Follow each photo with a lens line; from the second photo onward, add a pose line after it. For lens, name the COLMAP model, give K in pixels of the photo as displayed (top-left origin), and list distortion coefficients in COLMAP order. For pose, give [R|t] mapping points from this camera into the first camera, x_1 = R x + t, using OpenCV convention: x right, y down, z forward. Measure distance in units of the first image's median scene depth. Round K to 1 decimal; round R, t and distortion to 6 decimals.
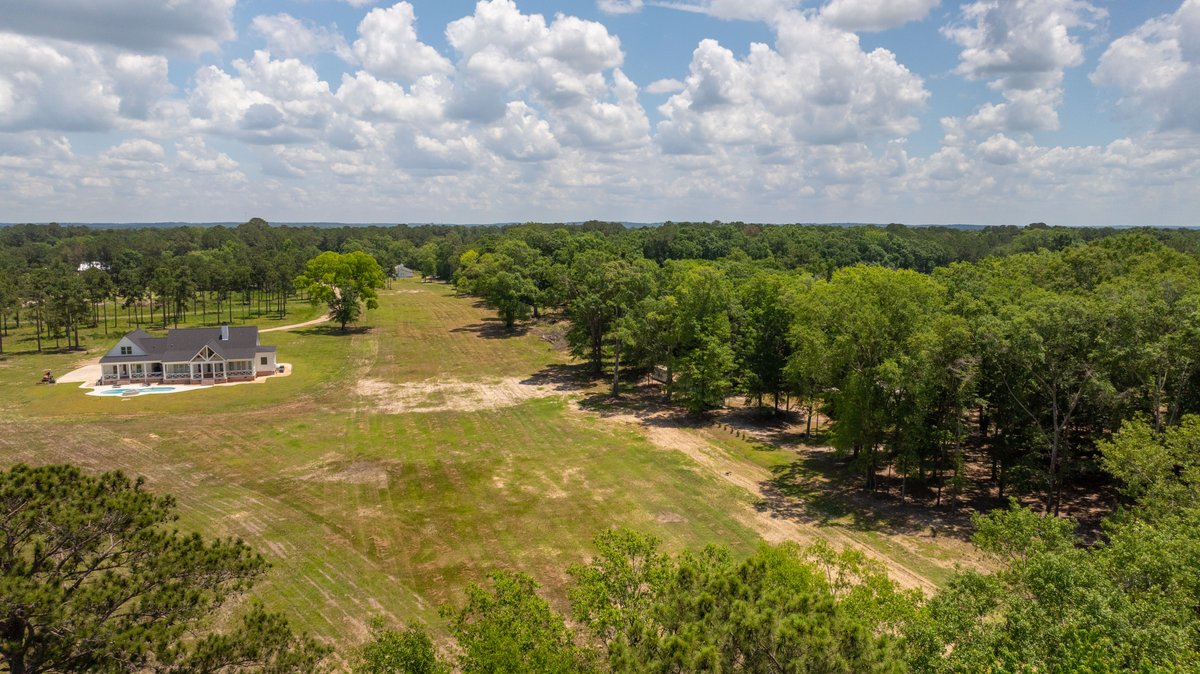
lens RADIAL K [[842.9, 0, 622.6], [0, 842.9, 337.0], [0, 0, 1]] dist [0.000341, 0.000448]
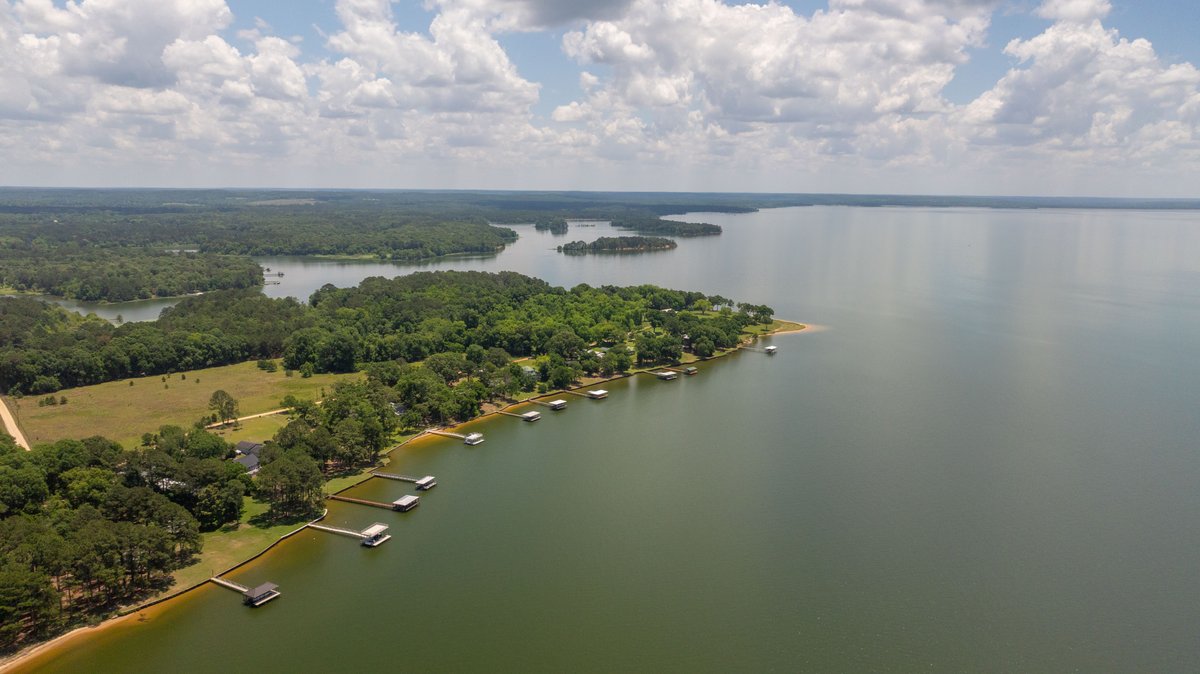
lens RADIAL K [[847.4, 0, 604.7], [0, 847.4, 335.9], [0, 0, 1]] dist [-0.051833, 0.065166]
pose [[0.917606, -0.064903, 0.392156, 1.109262], [0.046819, 0.997360, 0.055515, -0.498290], [-0.394723, -0.032581, 0.918222, -2.076129]]
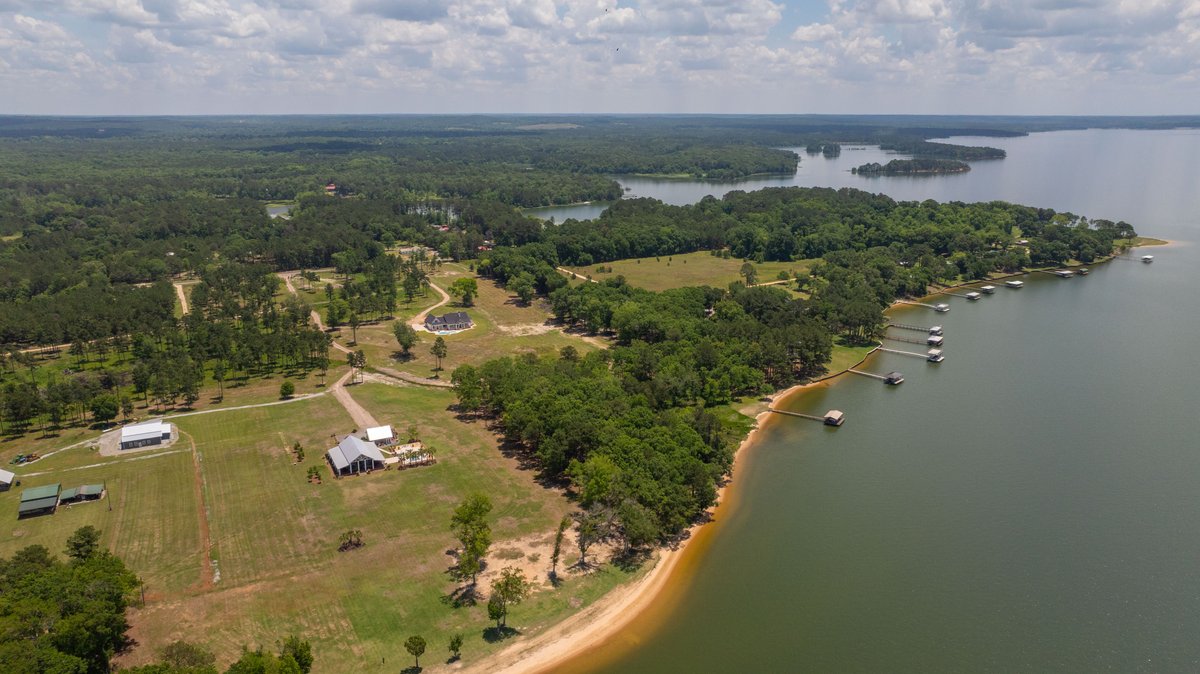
lens RADIAL K [[829.7, 0, 600.0], [0, 829.7, 337.0], [0, 0, 1]] dist [-0.016726, -0.001303]
pose [[0.989771, -0.042906, 0.136062, -0.398887], [0.023979, 0.990169, 0.137808, -0.417276], [-0.140637, -0.133135, 0.981069, -2.795335]]
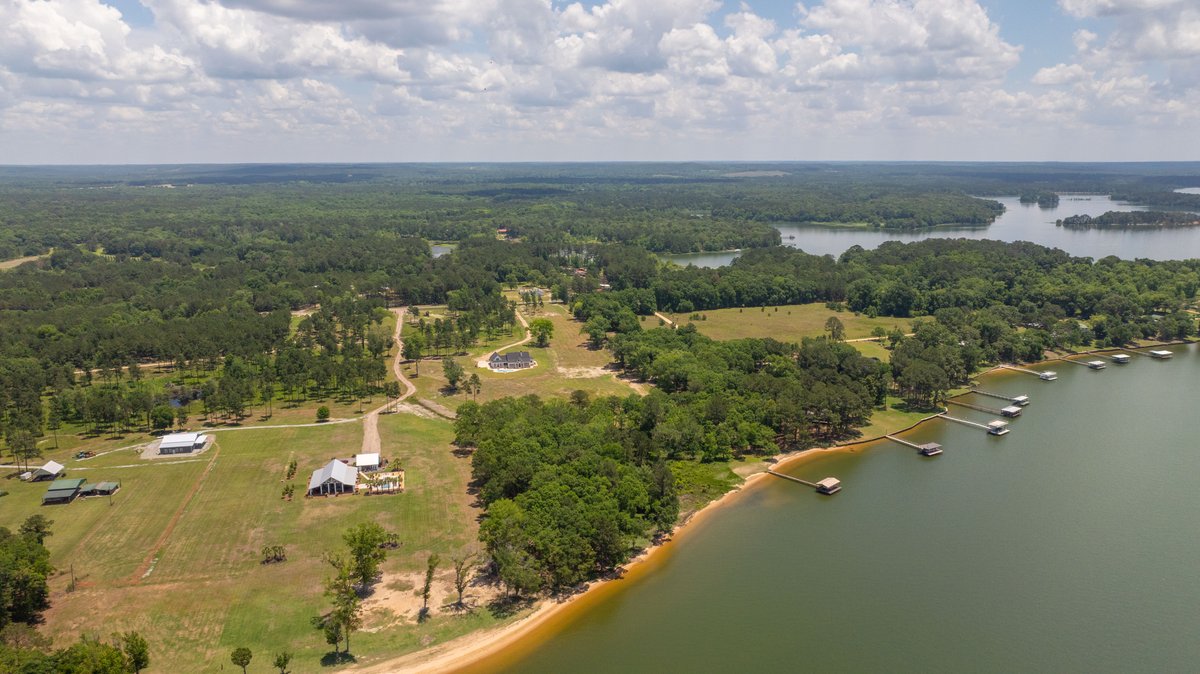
lens RADIAL K [[833.4, 0, 605.6], [0, 833.4, 338.8], [0, 0, 1]] dist [-0.038236, 0.045839]
pose [[0.994210, 0.014363, -0.106495, 0.306883], [-0.005489, 0.996521, 0.083159, -0.409922], [0.107319, -0.082093, 0.990830, -2.800007]]
